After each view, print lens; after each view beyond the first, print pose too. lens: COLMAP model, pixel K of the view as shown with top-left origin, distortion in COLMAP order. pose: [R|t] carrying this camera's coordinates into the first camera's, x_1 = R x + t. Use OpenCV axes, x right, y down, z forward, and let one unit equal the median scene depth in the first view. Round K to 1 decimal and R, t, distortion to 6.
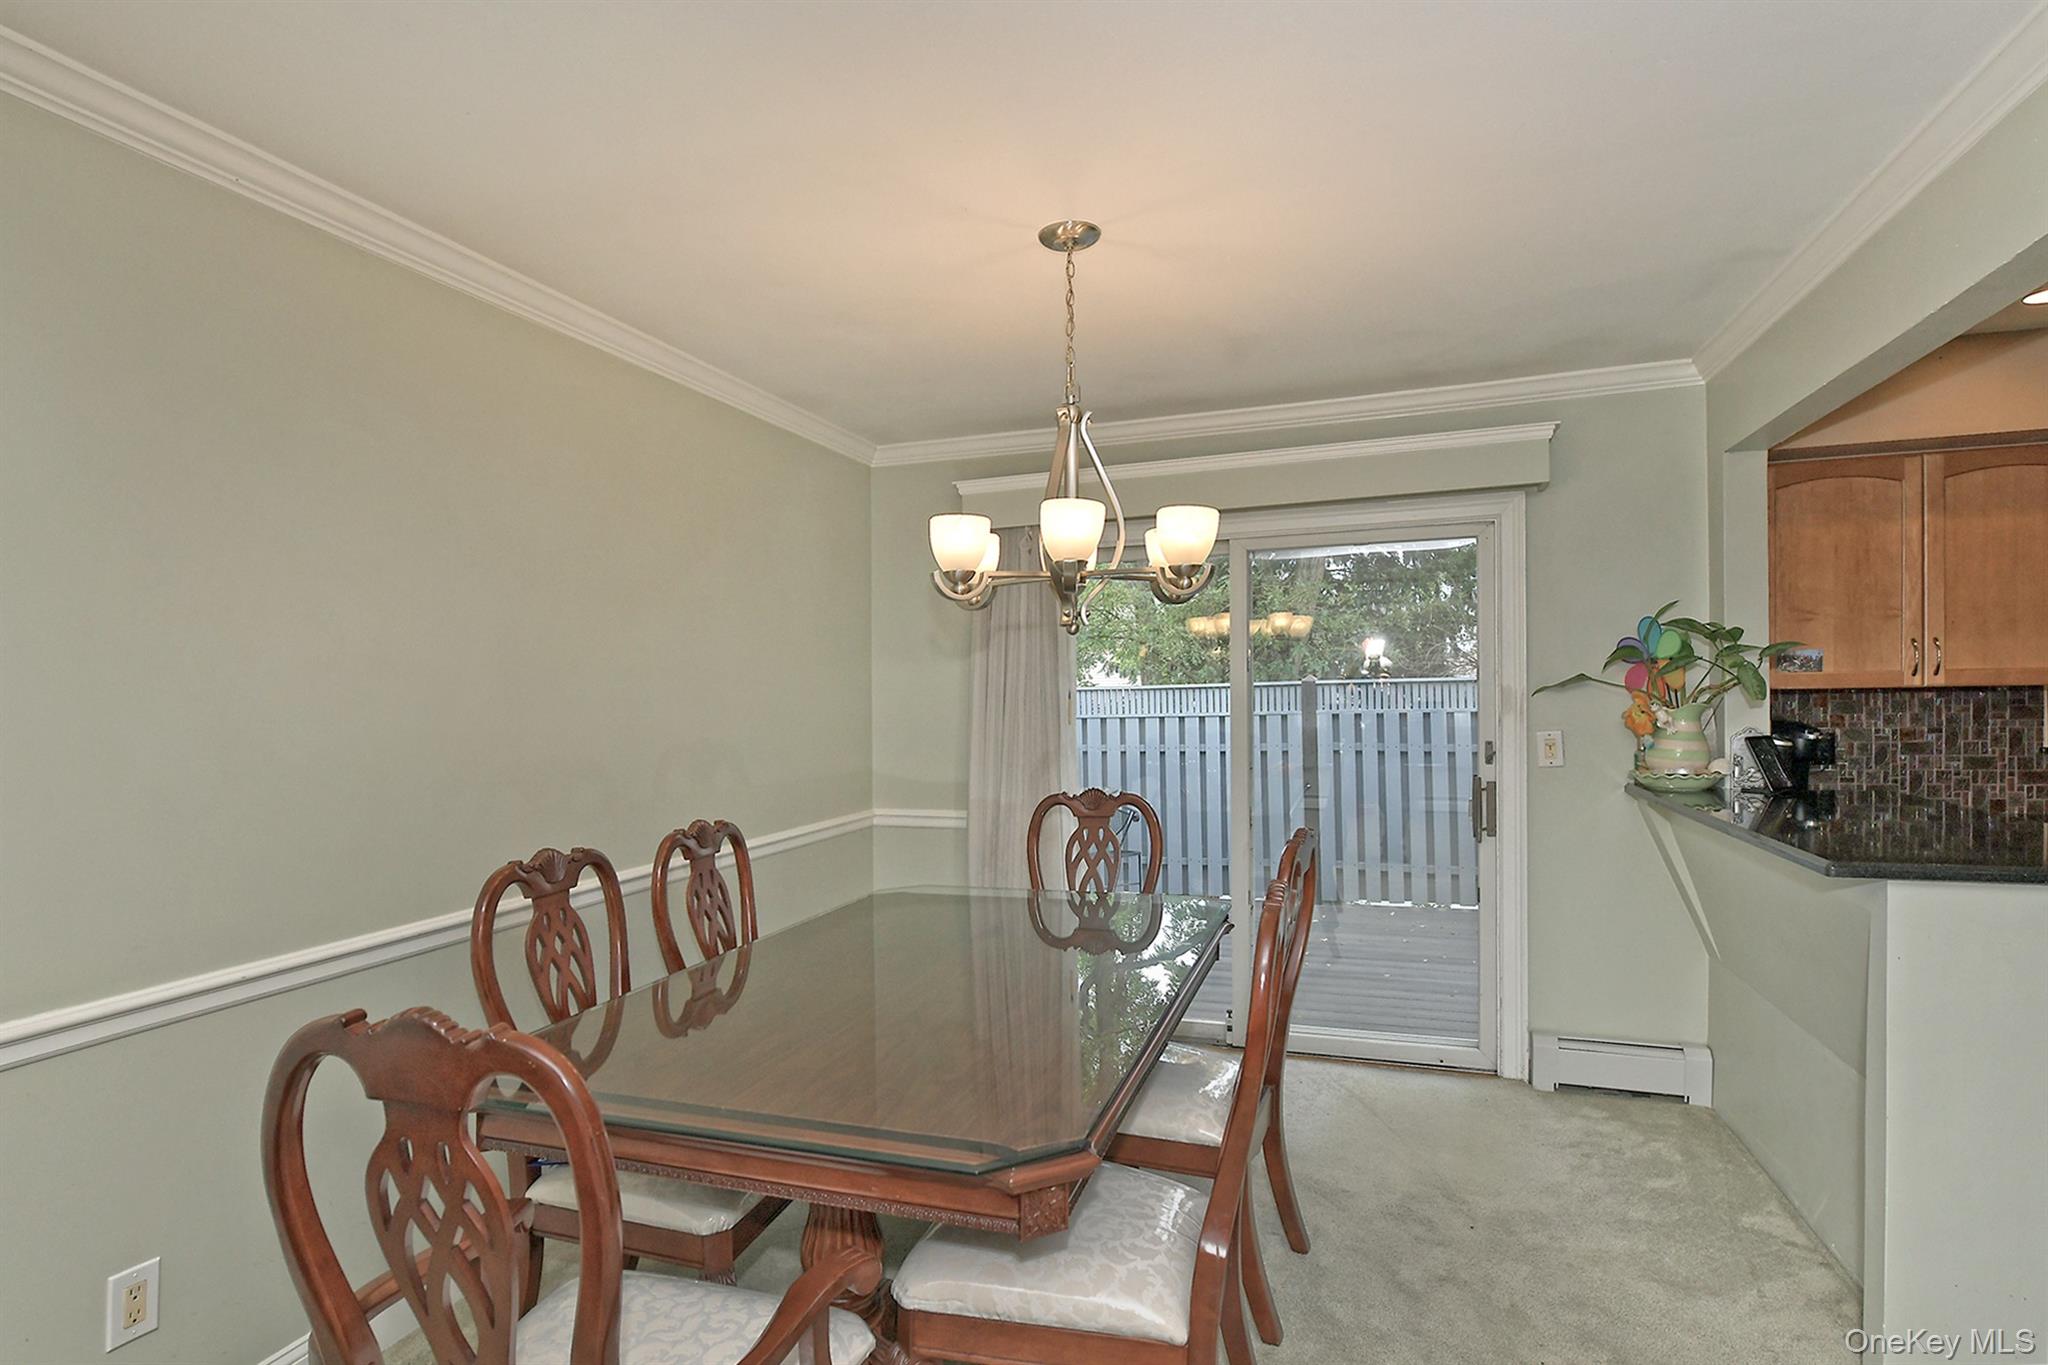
lens RADIAL K [[1059.6, 0, 982.4], [0, 1059.6, 731.2], [0, 0, 1]] dist [-0.003544, 0.000102]
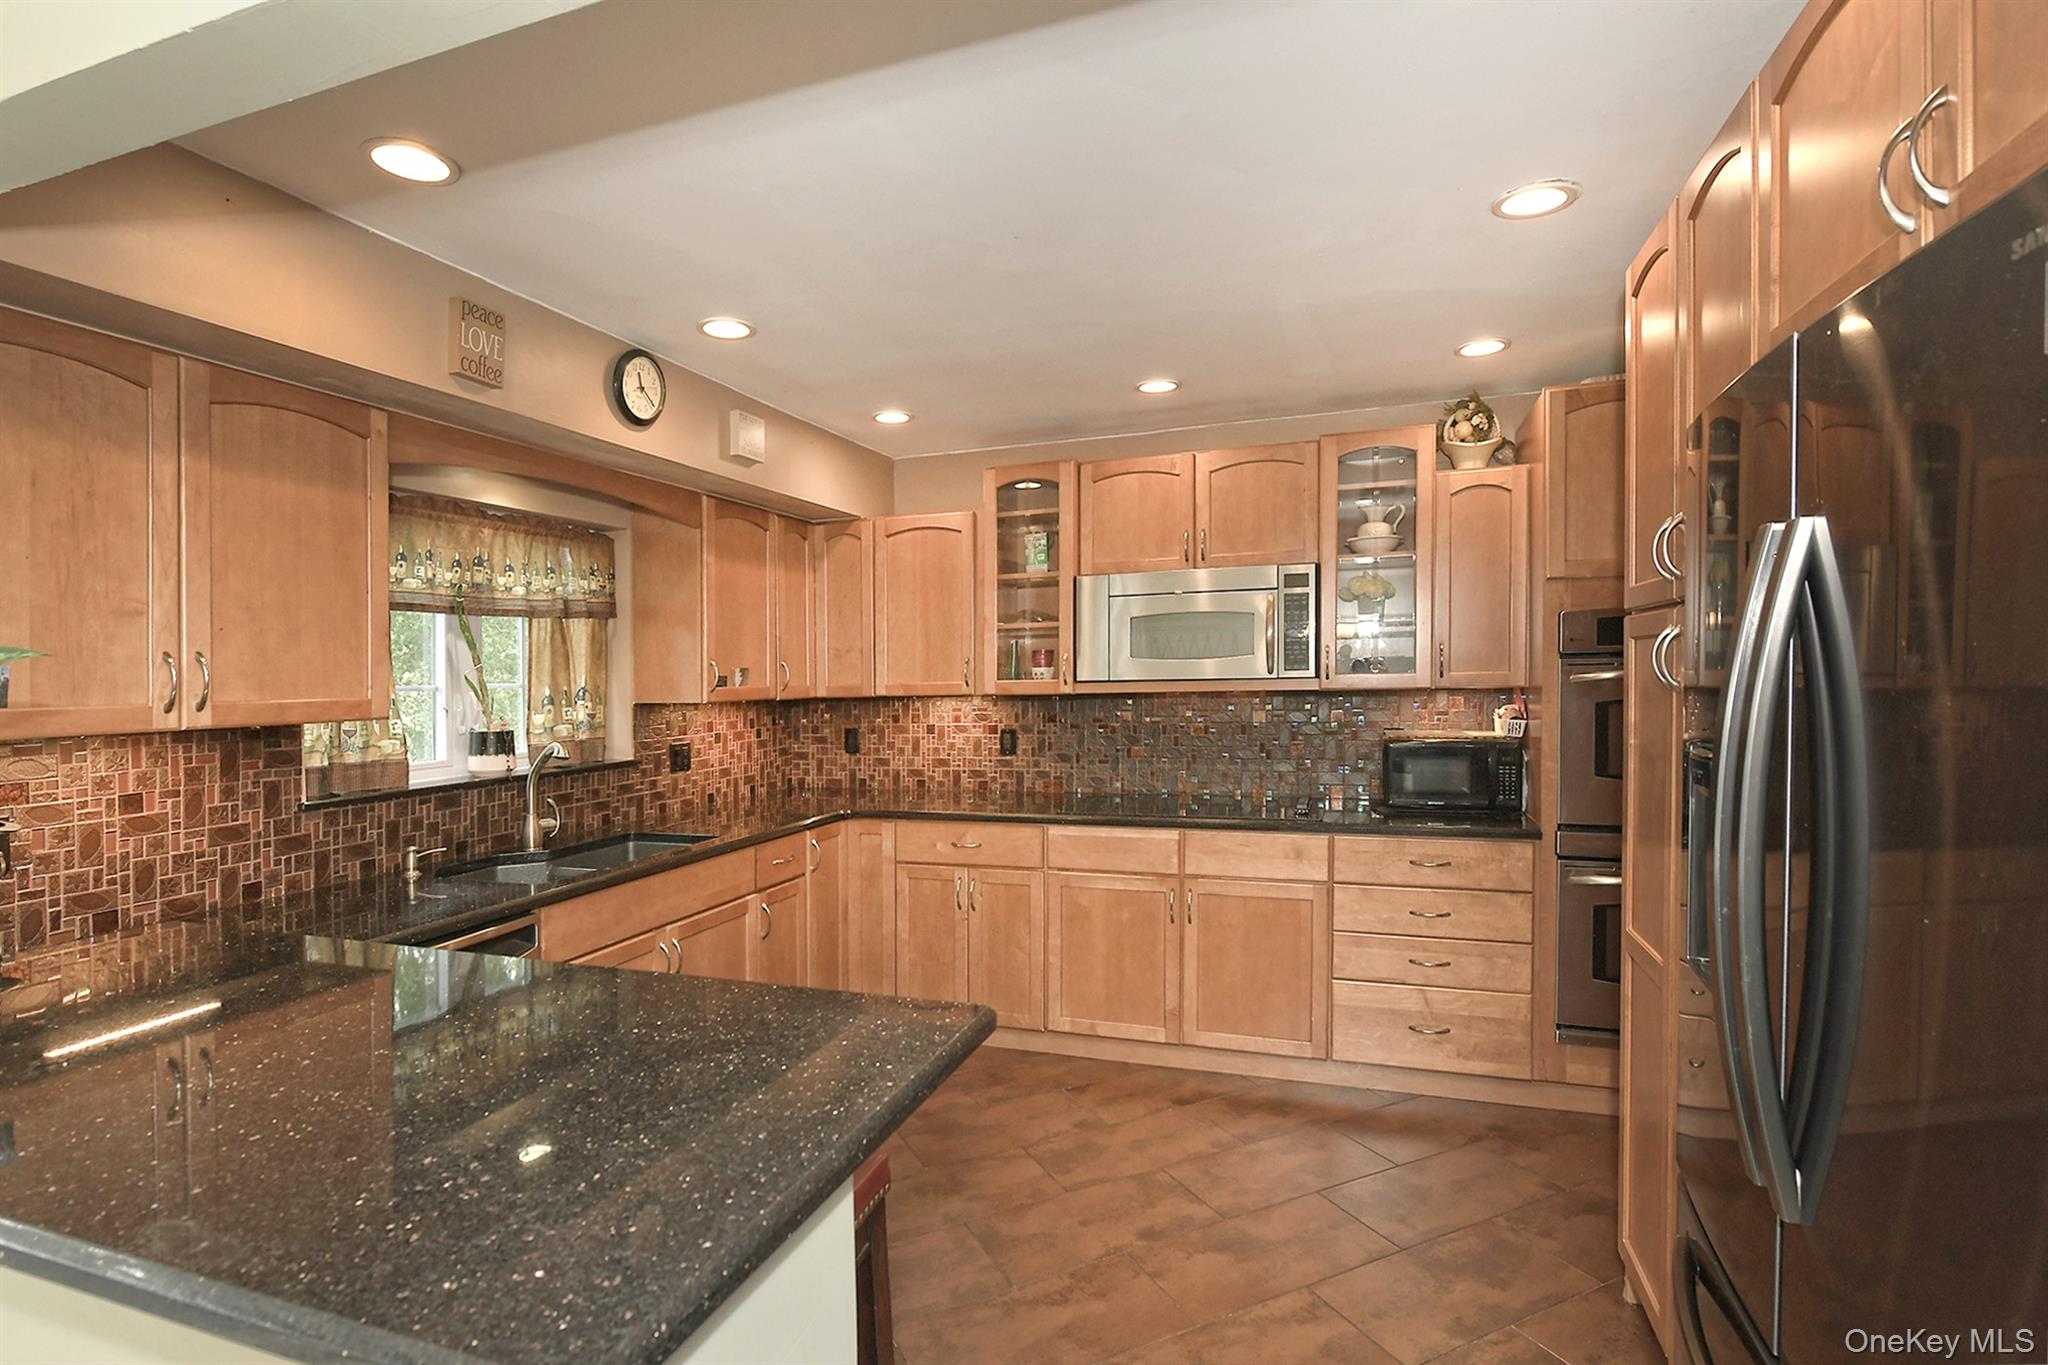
lens RADIAL K [[979.2, 0, 1027.6], [0, 979.2, 658.0], [0, 0, 1]] dist [-0.014062, 0.000406]
pose [[-0.007012, 0.034975, 0.999364, 0.307429], [0.056545, 0.997803, -0.034523, -0.035448], [-0.998375, 0.056267, -0.008974, 0.489440]]
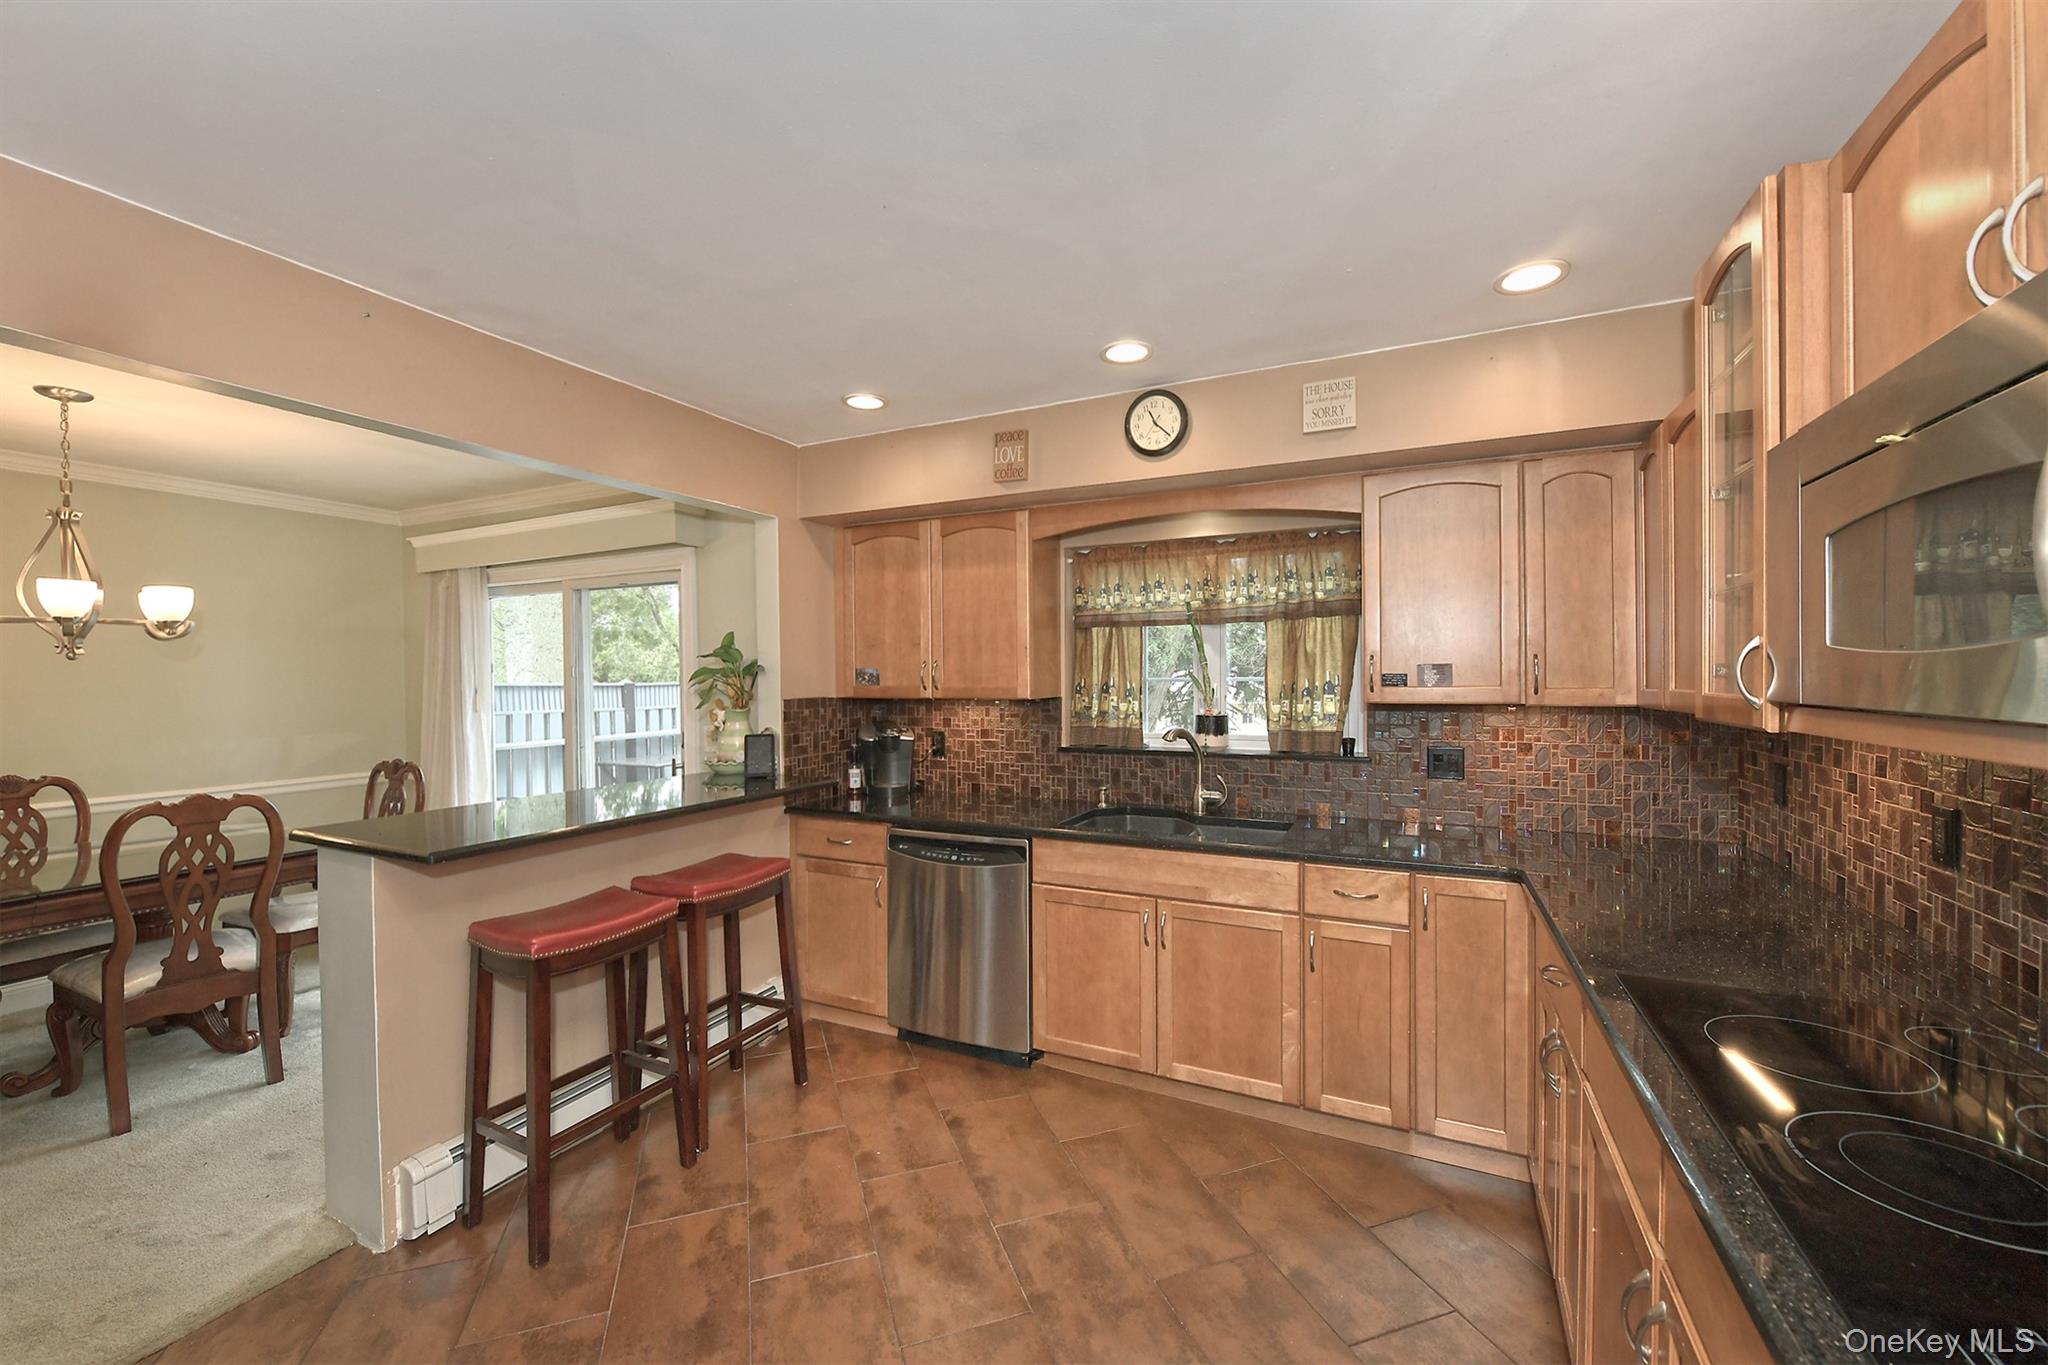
lens RADIAL K [[826.8, 0, 1041.4], [0, 826.8, 650.0], [0, 0, 1]] dist [-0.004044, 0.000165]
pose [[0.993345, 0.009857, -0.114757, 1.100446], [-0.017280, 0.997809, -0.063871, -0.037666], [0.113876, 0.065429, 0.991338, 0.007756]]
